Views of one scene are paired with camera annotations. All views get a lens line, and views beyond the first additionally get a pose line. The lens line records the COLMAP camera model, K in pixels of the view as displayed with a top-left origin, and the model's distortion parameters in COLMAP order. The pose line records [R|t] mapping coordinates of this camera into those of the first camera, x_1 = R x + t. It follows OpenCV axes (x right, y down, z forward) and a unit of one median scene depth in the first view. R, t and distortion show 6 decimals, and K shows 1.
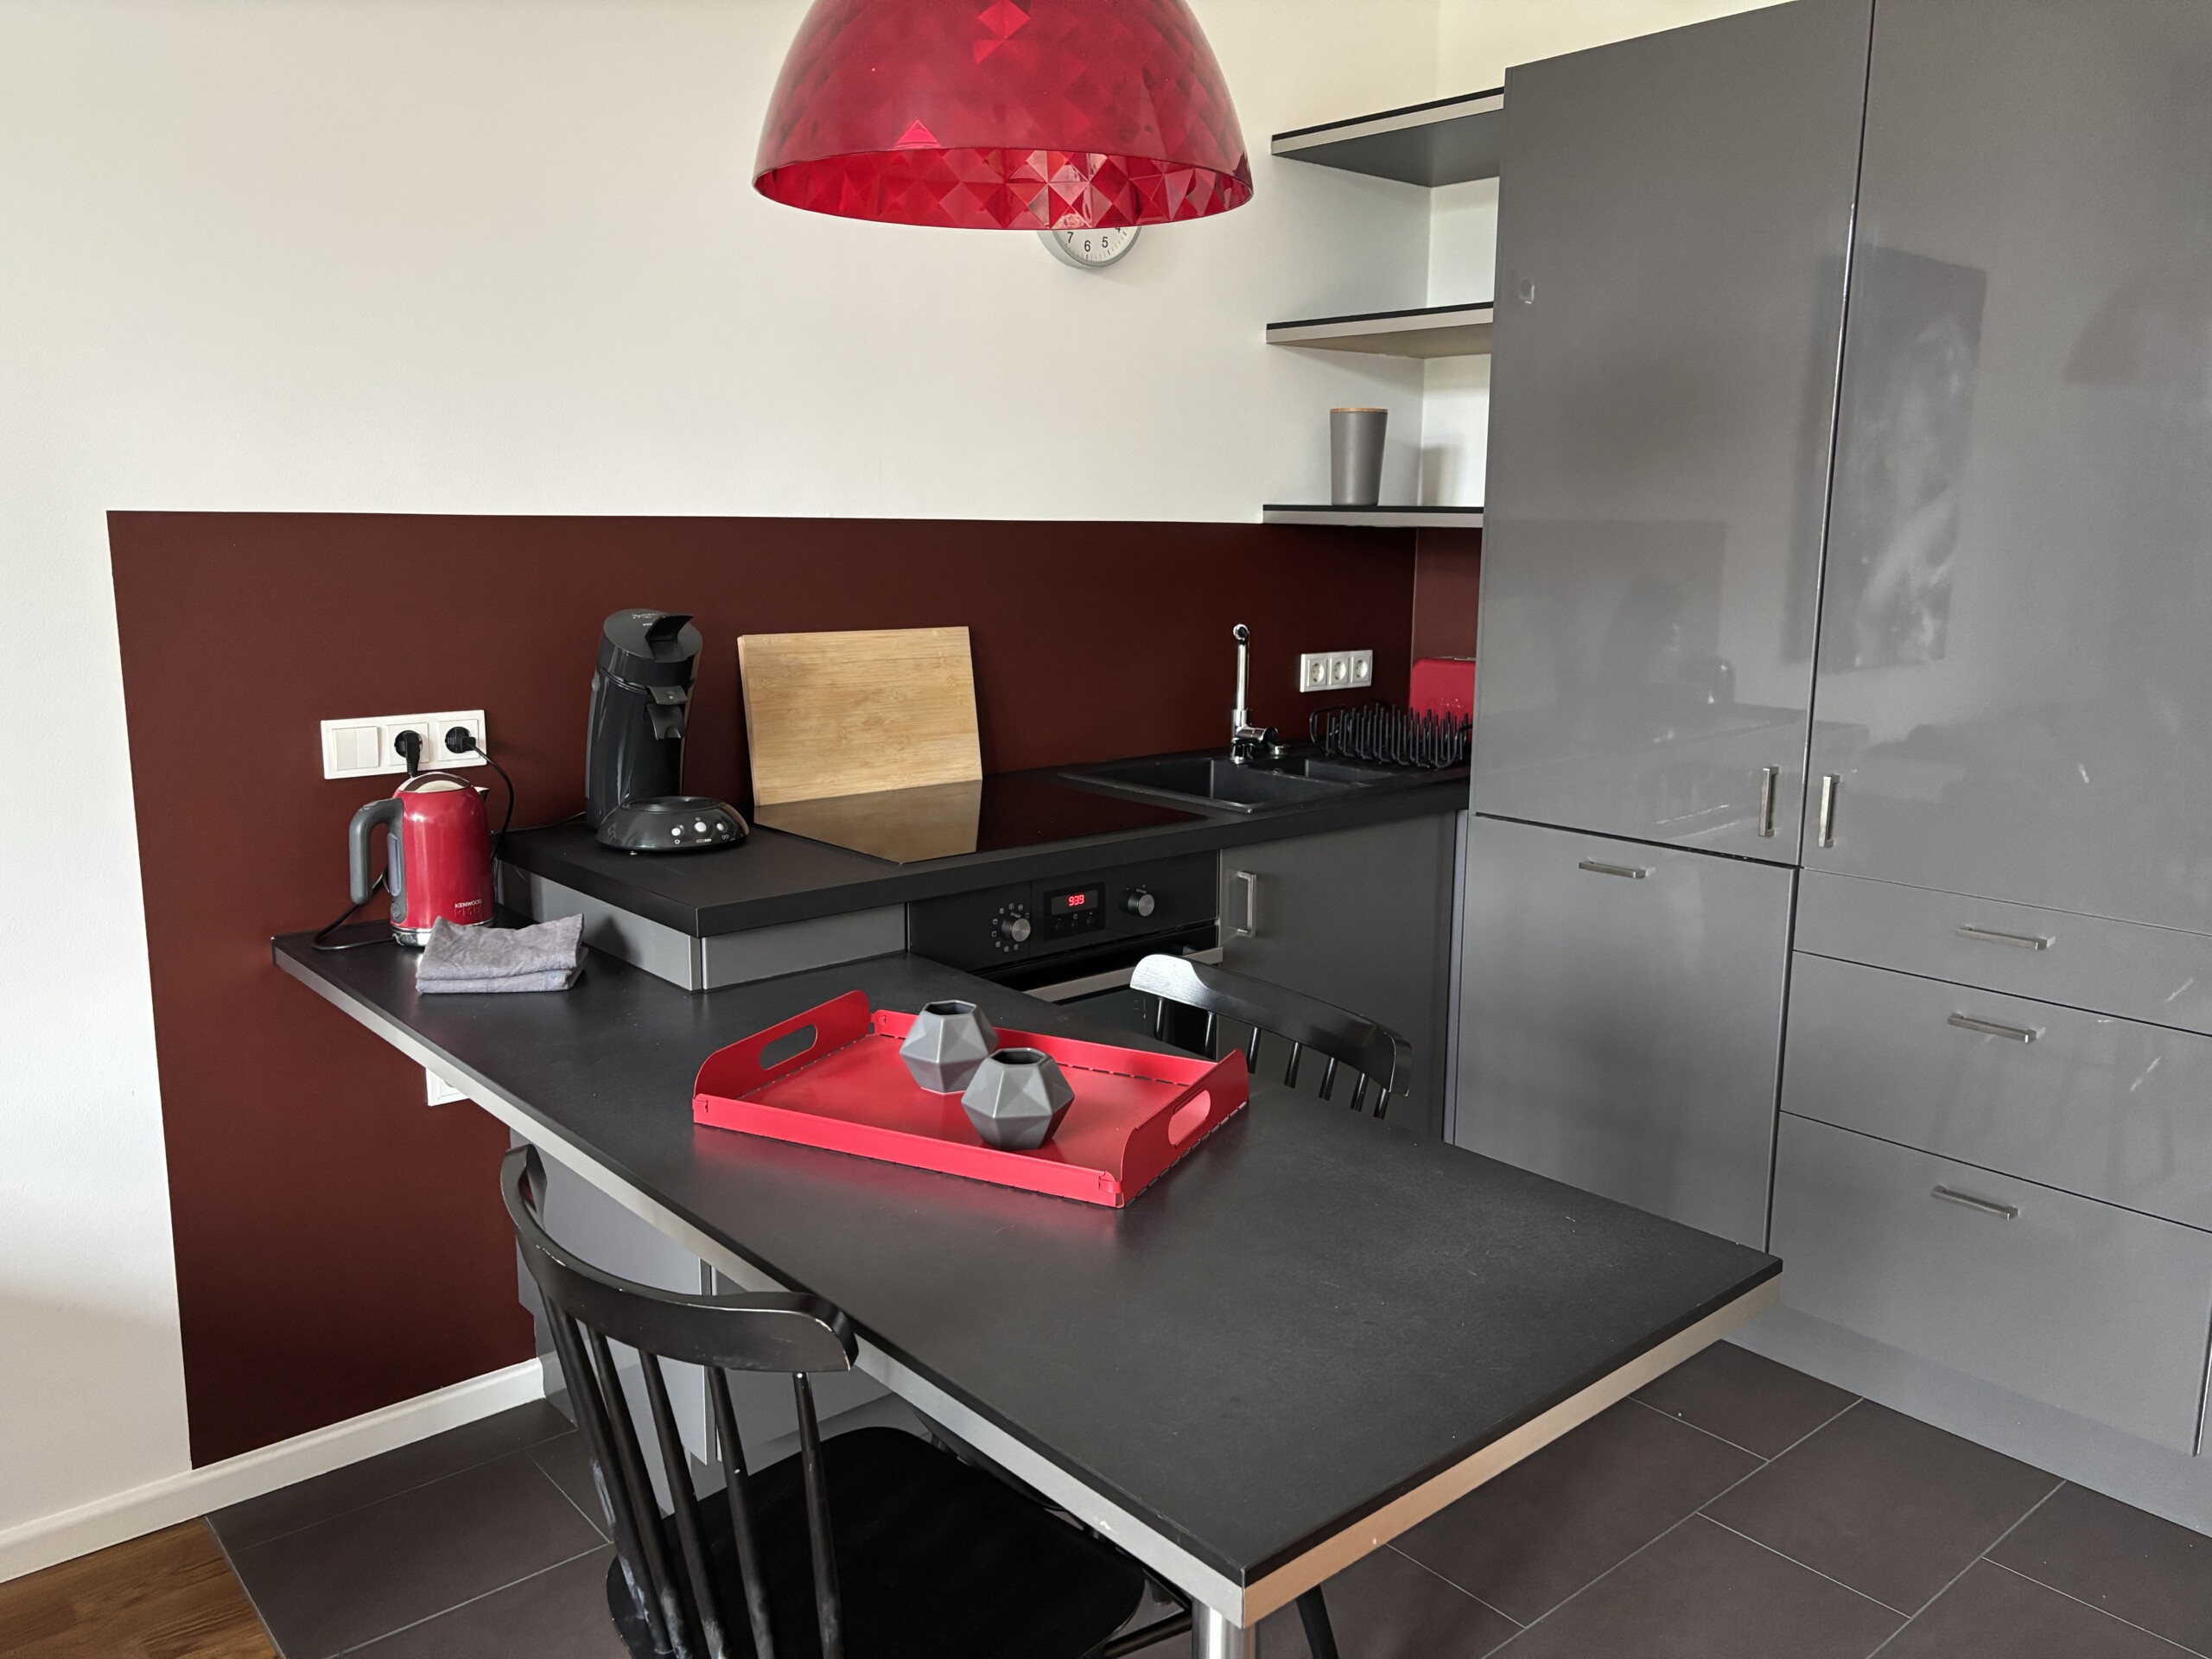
lens RADIAL K [[1668.1, 0, 1103.5], [0, 1668.1, 822.7], [0, 0, 1]] dist [0.039083, -0.001790]
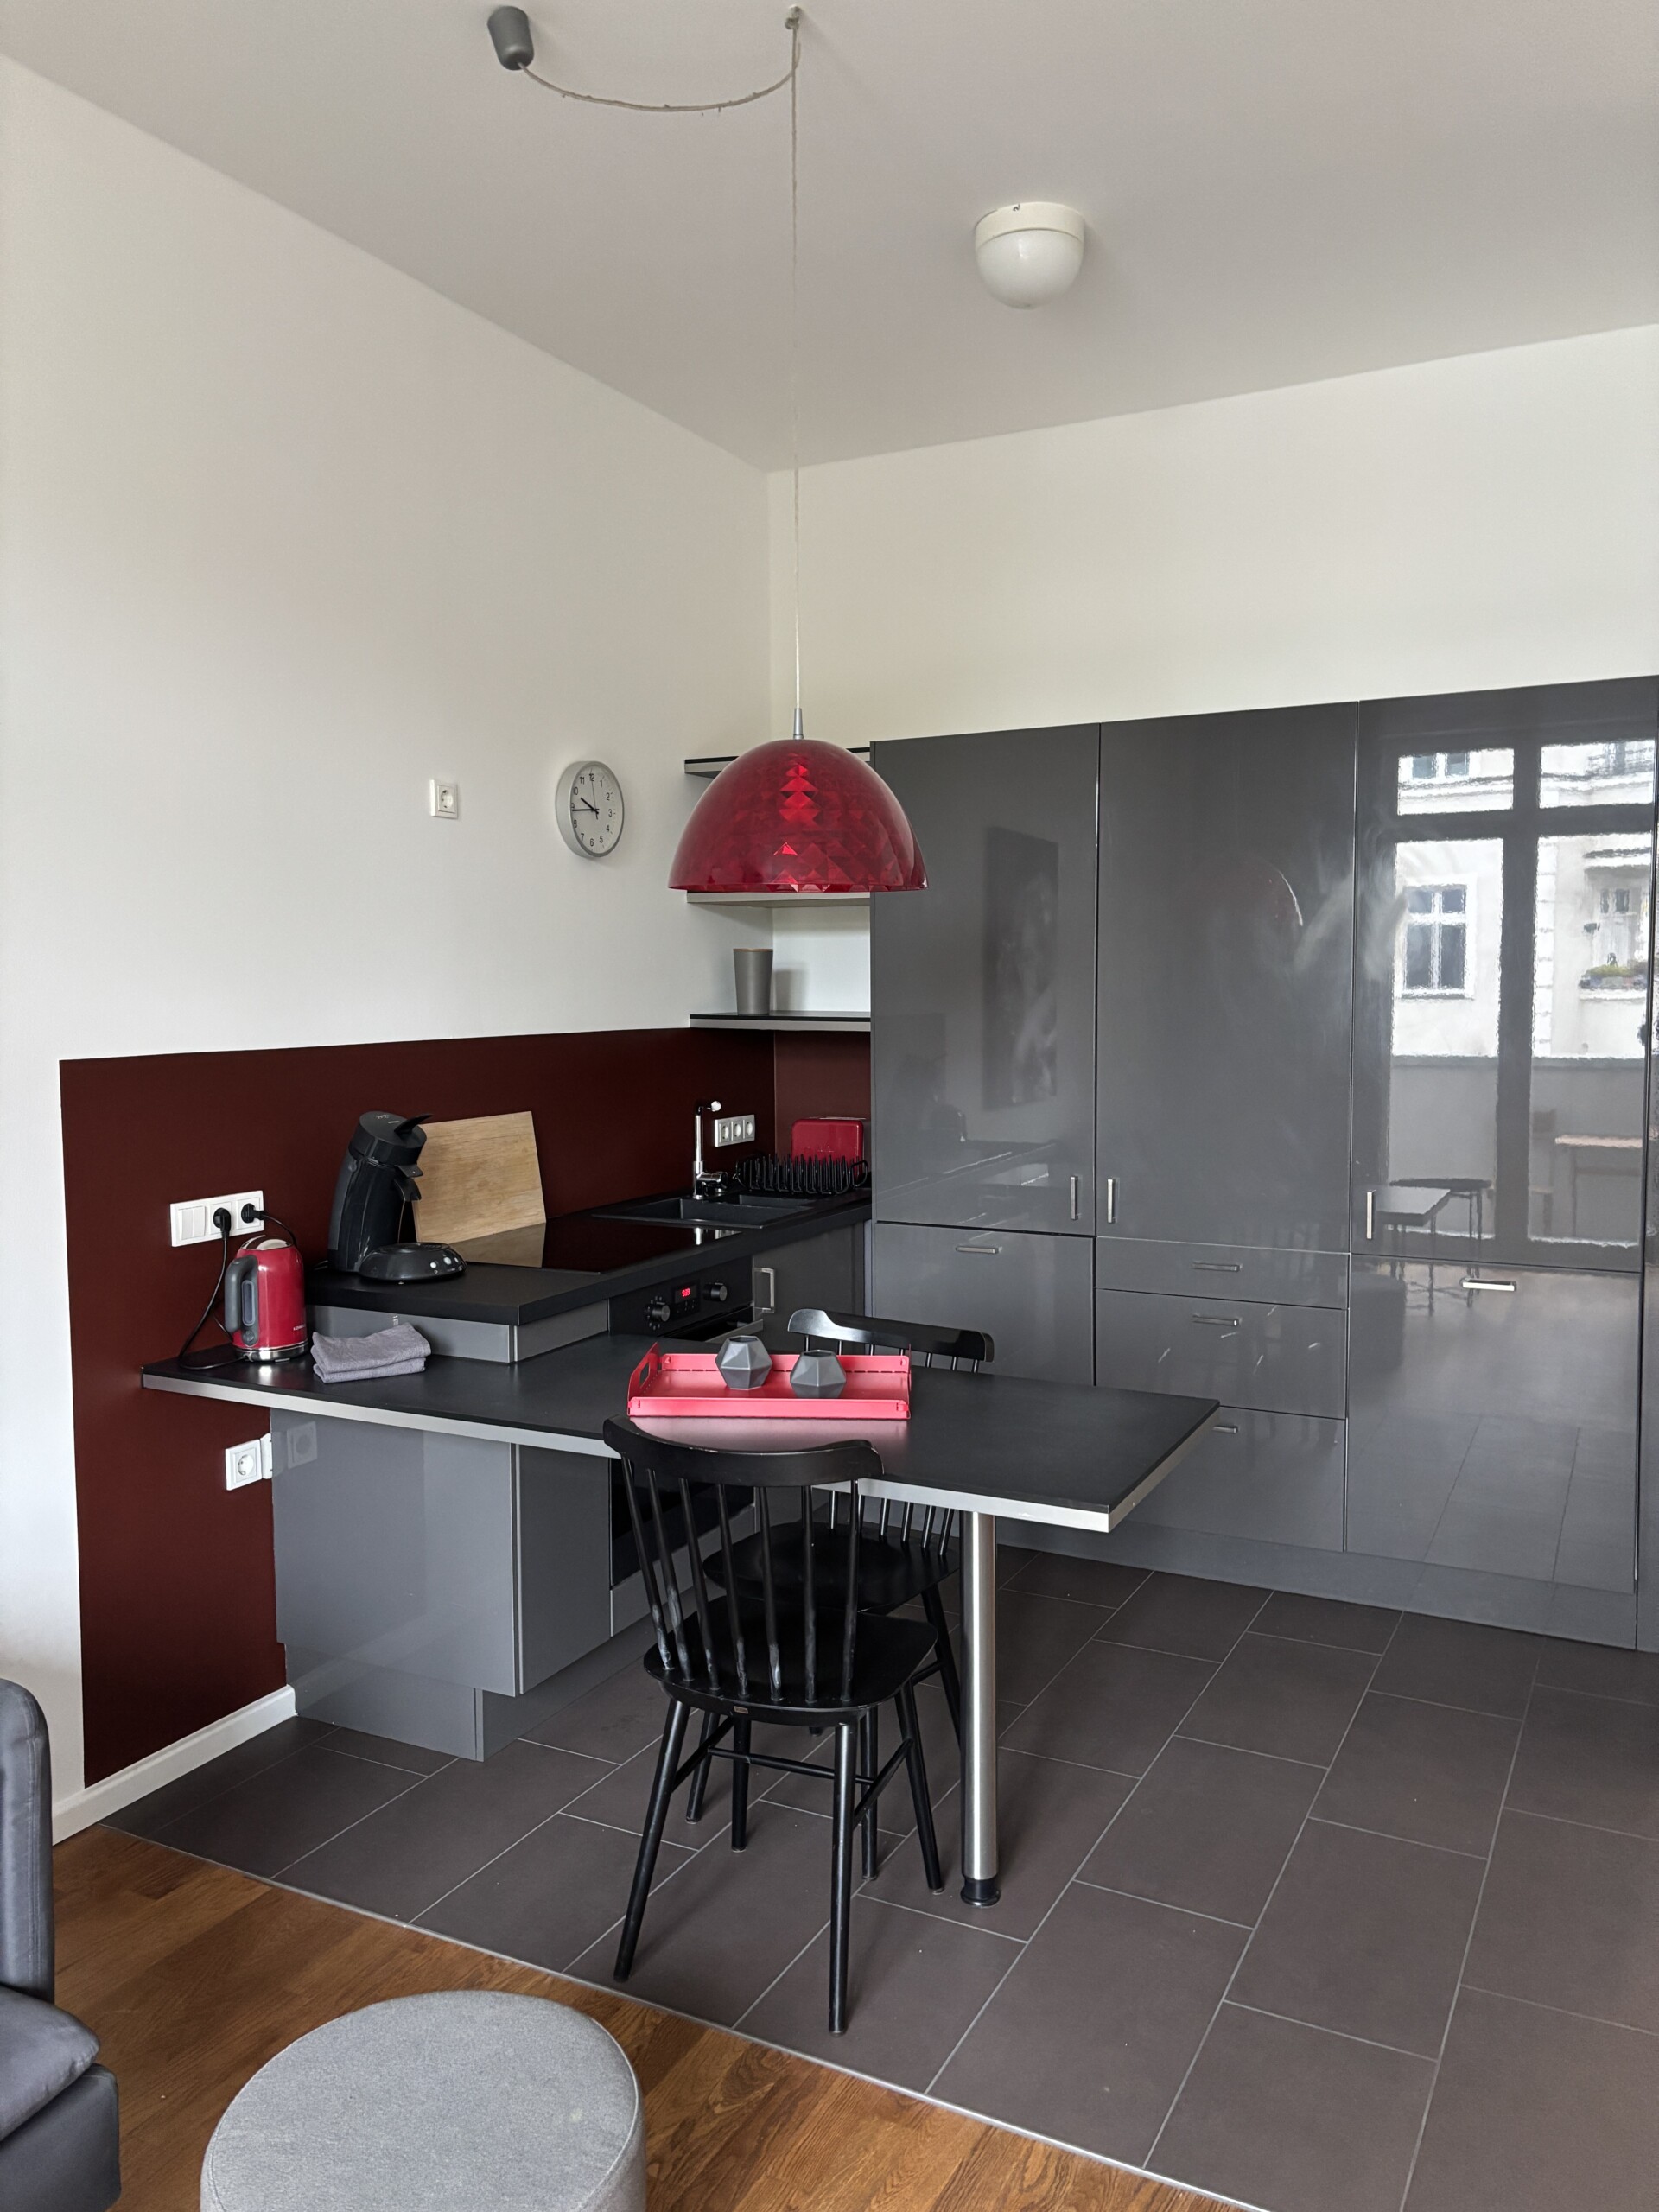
lens RADIAL K [[1668.1, 0, 806.8], [0, 1668.1, 1105.6], [0, 0, 1]] dist [0.039083, -0.001790]
pose [[0.930180, -0.044590, 0.364387, -0.395368], [0.081981, 0.992760, -0.087791, 0.018055], [-0.357834, 0.111534, 0.927100, -0.382605]]
